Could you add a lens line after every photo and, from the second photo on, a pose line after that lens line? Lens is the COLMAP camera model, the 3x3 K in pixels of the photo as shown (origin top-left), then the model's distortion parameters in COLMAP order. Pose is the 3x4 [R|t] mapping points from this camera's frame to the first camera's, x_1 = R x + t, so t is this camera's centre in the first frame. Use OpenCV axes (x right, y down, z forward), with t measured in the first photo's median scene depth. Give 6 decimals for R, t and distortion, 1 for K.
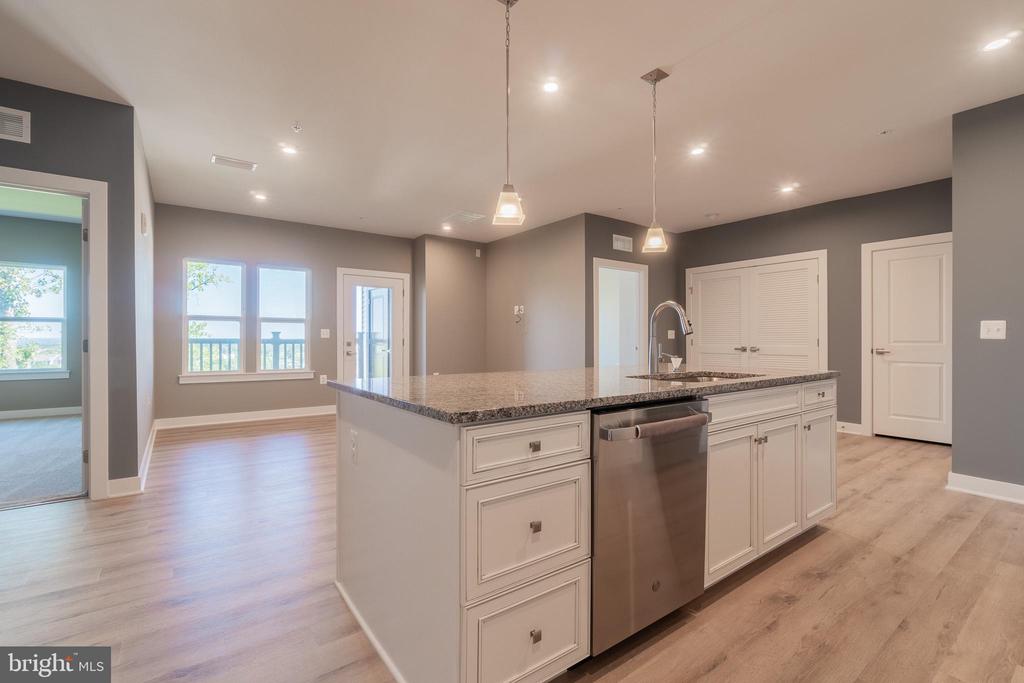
lens RADIAL K [[418.8, 0, 510.5], [0, 418.8, 338.1], [0, 0, 1]] dist [0.000866, 0.000054]
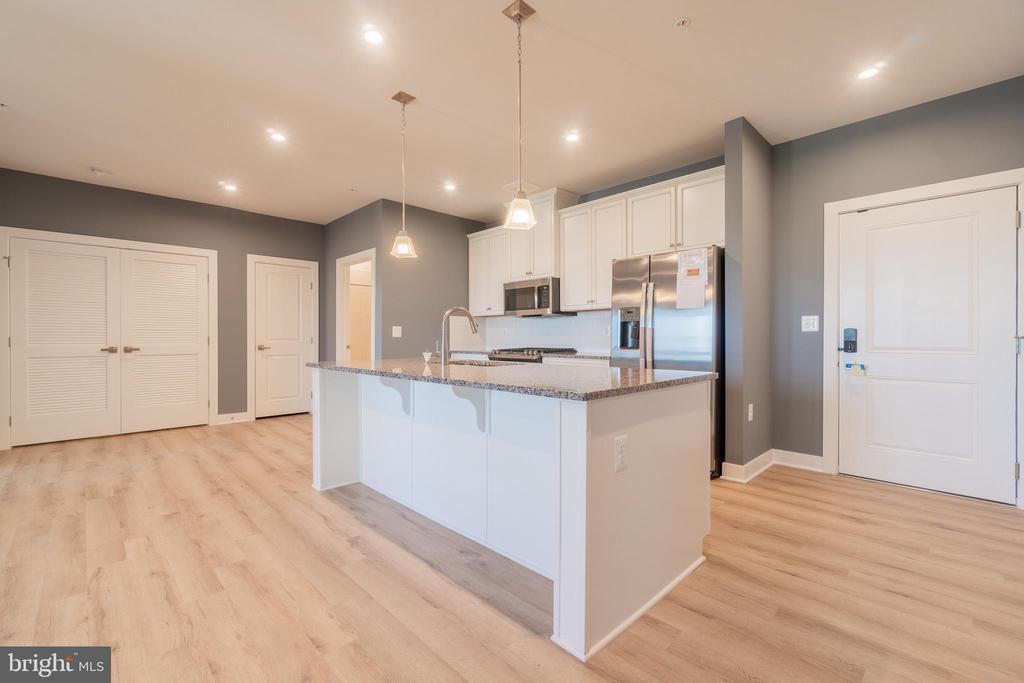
lens RADIAL K [[441.5, 0, 502.1], [0, 441.5, 341.6], [0, 0, 1]] dist [-0.004374, -0.000039]
pose [[-0.086414, -0.008754, 0.996221, -0.341136], [-0.001159, 0.999962, 0.008687, 0.002637], [-0.996259, -0.000404, -0.086420, 0.343829]]
